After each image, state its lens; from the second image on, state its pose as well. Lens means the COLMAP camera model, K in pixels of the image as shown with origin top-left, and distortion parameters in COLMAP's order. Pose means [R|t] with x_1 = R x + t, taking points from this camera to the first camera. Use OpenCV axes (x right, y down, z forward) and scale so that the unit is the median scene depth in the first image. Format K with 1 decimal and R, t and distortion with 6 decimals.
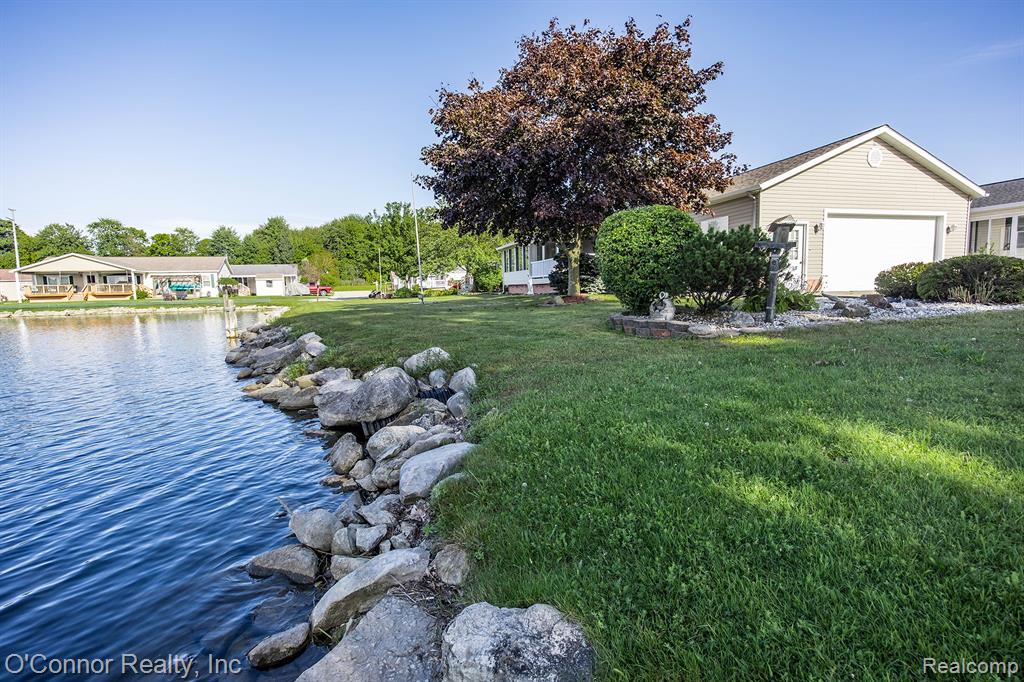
lens RADIAL K [[484.3, 0, 512.0], [0, 484.3, 341.0], [0, 0, 1]] dist [-0.013440, 0.000398]
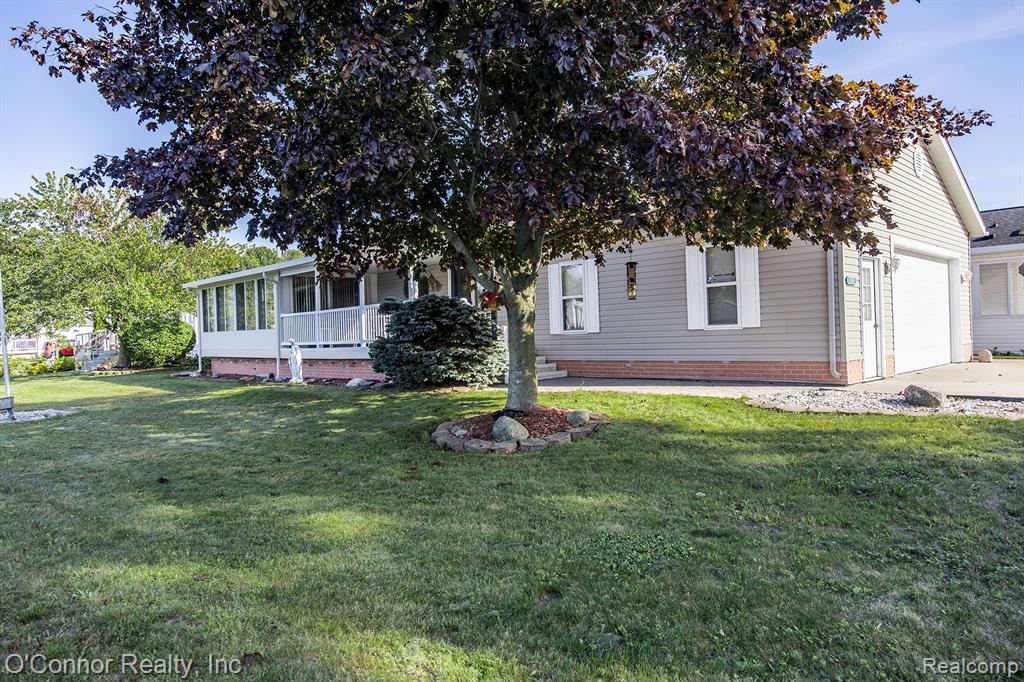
lens RADIAL K [[669.3, 0, 512.0], [0, 669.3, 341.0], [0, 0, 1]] dist [0.001634, 0.001337]
pose [[0.880550, -0.015233, 0.473708, -0.042253], [0.068128, 0.993172, -0.094702, -0.030630], [-0.469031, 0.115663, 0.875575, 0.167654]]
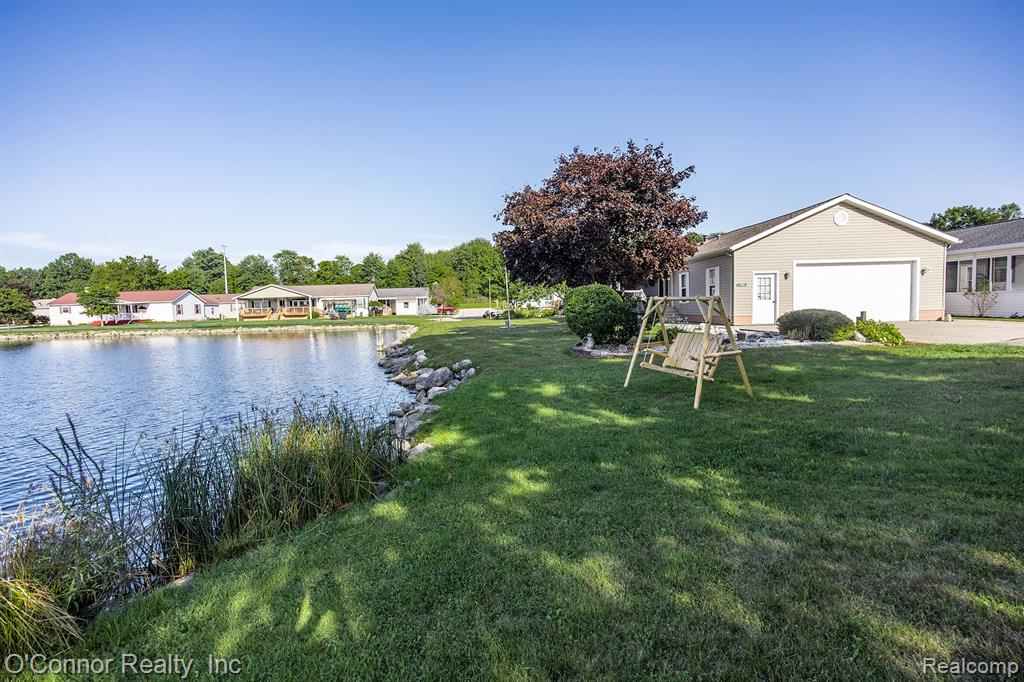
lens RADIAL K [[484.3, 0, 512.0], [0, 484.3, 341.0], [0, 0, 1]] dist [-0.013440, 0.000398]
pose [[0.968469, 0.013415, -0.248774, 0.075086], [-0.020686, 0.999431, -0.026638, -0.002140], [0.248276, 0.030945, 0.968195, -0.139117]]
